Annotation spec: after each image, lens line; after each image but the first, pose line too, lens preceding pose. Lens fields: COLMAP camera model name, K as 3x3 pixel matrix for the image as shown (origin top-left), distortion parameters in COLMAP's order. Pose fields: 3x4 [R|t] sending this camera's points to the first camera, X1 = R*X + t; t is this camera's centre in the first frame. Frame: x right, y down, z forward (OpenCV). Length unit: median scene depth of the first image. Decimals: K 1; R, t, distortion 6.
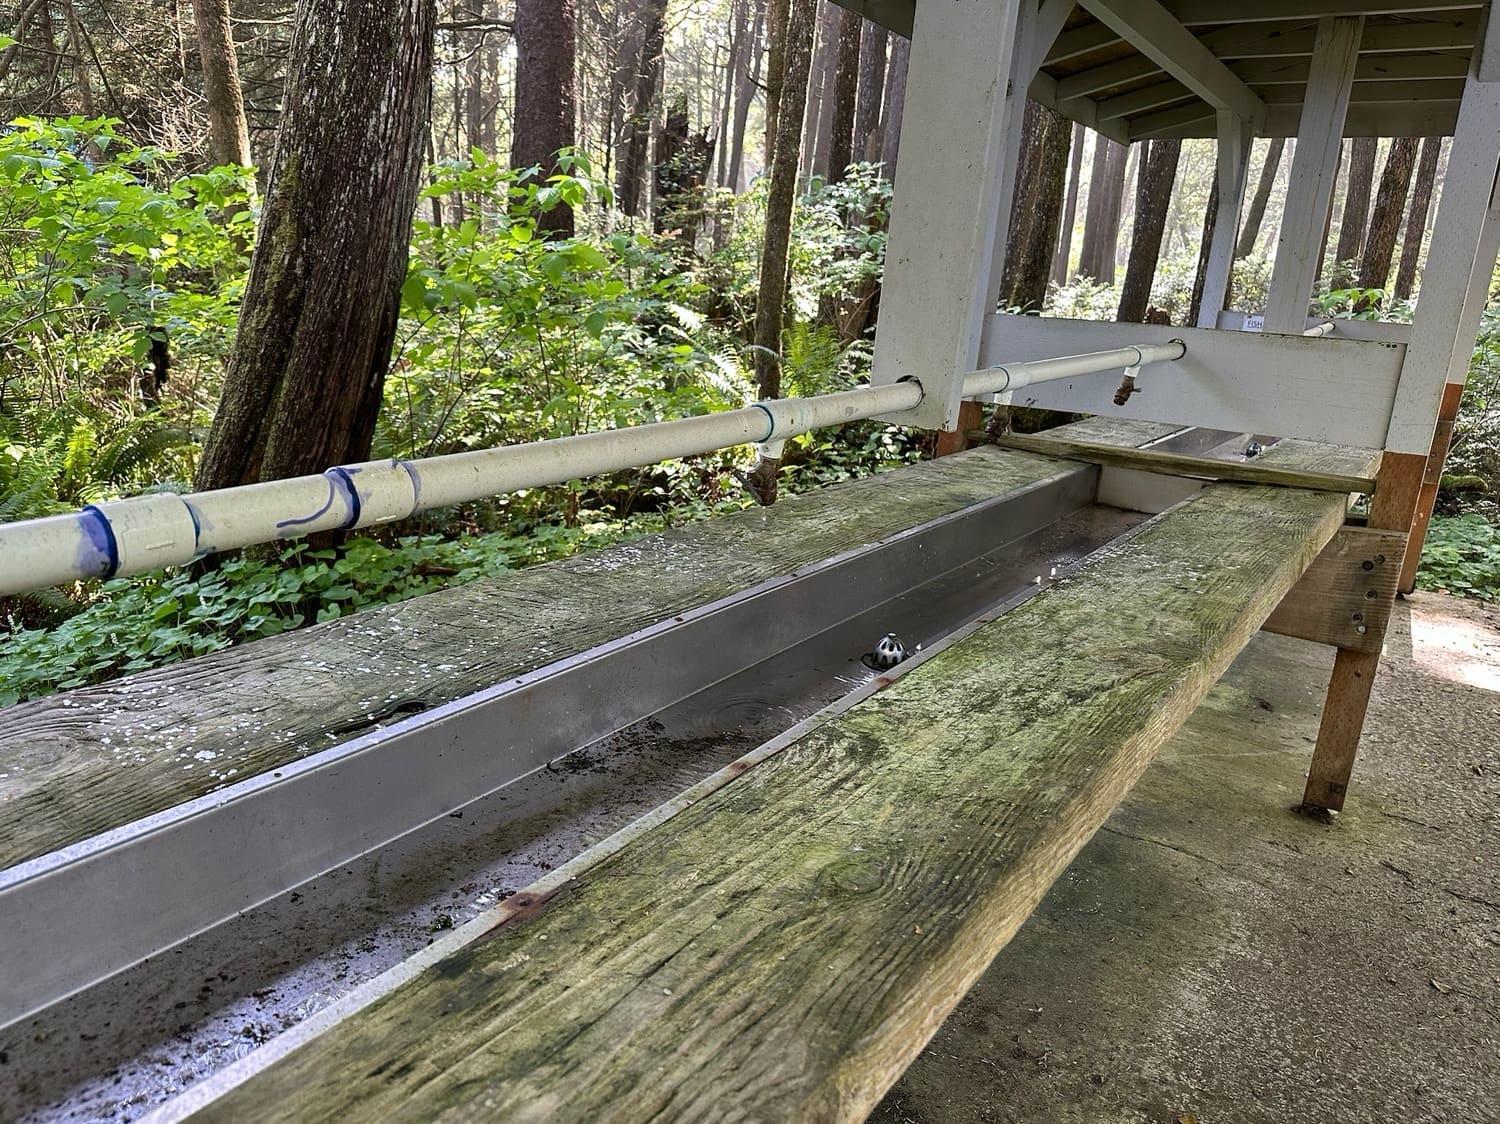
lens RADIAL K [[1073.8, 0, 750.0], [0, 1073.8, 562.0], [0, 0, 1]] dist [0.055548, -0.096035]
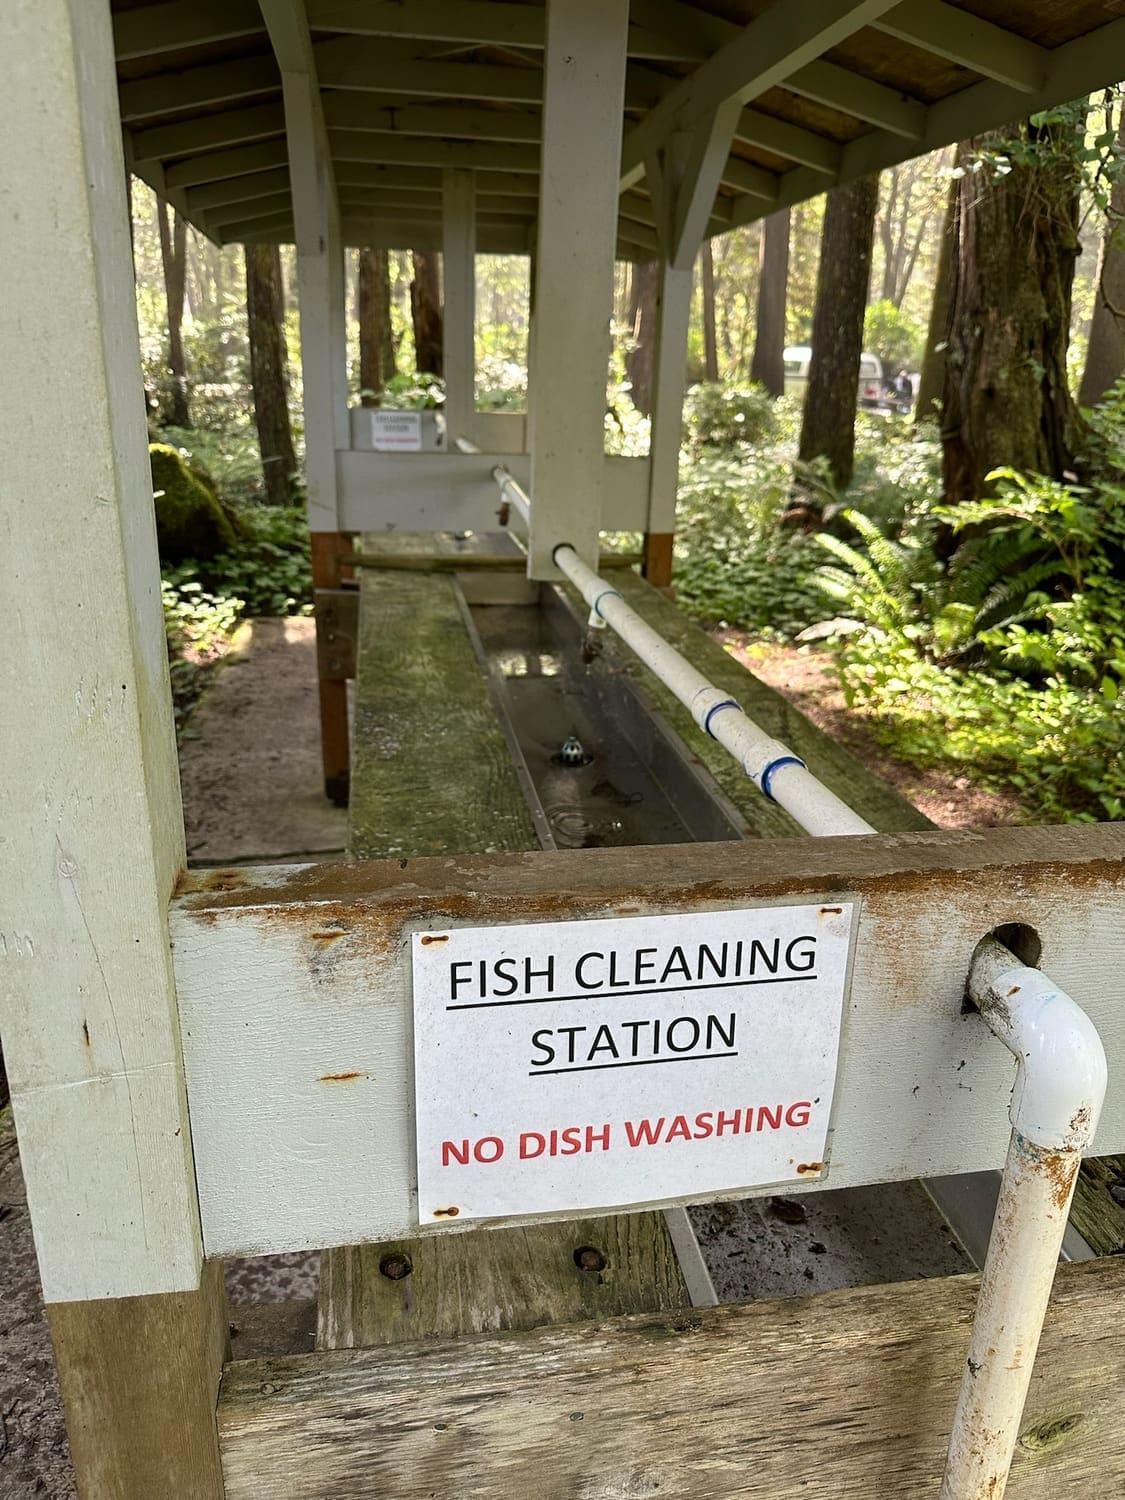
lens RADIAL K [[1073.8, 0, 562.5], [0, 1073.8, 750.0], [0, 0, 1]] dist [0.055548, -0.096035]
pose [[0.718199, -0.278531, 0.637660, -0.780553], [0.205458, 0.960419, 0.188103, -0.182794], [-0.664813, -0.004083, 0.746998, 0.014571]]
